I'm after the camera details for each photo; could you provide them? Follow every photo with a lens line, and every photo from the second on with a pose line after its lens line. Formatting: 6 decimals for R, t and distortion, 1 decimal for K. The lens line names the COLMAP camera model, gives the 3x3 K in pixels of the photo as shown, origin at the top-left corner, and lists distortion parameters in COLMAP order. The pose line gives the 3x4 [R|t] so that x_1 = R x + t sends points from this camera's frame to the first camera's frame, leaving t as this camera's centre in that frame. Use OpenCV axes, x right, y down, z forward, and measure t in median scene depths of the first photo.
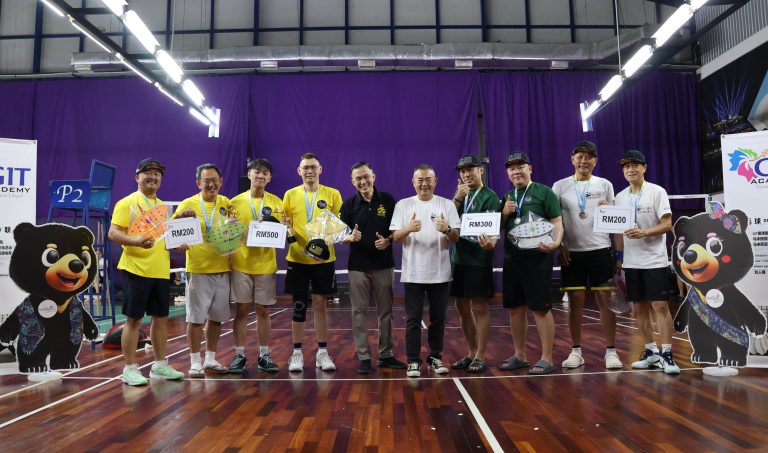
lens RADIAL K [[662.7, 0, 385.0], [0, 662.7, 203.8], [0, 0, 1]] dist [-0.090060, 0.012768]
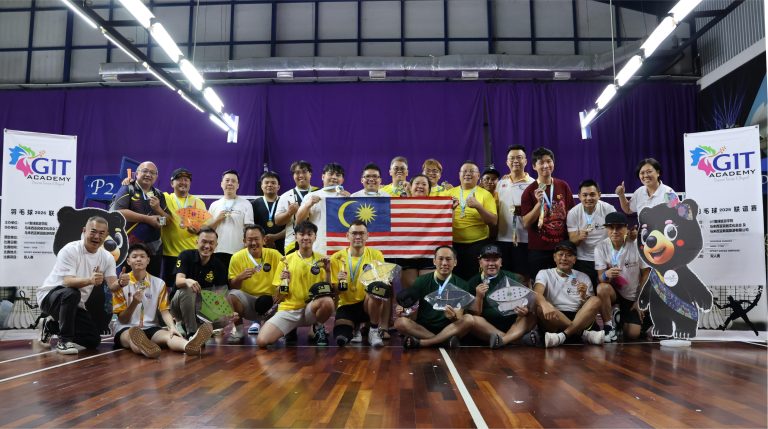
lens RADIAL K [[655.5, 0, 372.9], [0, 655.5, 215.3], [0, 0, 1]] dist [-0.083006, 0.005324]
pose [[0.999049, 0.010483, -0.042332, 0.018766], [-0.010484, 0.999945, 0.000202, 0.020061], [0.042332, 0.000242, 0.999104, -0.064010]]
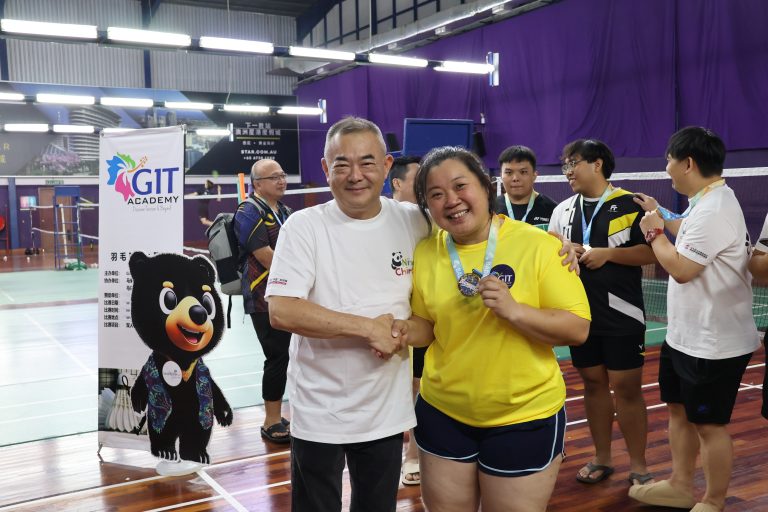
lens RADIAL K [[821.6, 0, 384.5], [0, 821.6, 255.9], [0, 0, 1]] dist [-0.012288, 0.015658]
pose [[0.500403, 0.057781, -0.863862, 0.183022], [0.098924, 0.987420, 0.123349, -0.025932], [0.860123, -0.147181, 0.488392, 0.405274]]
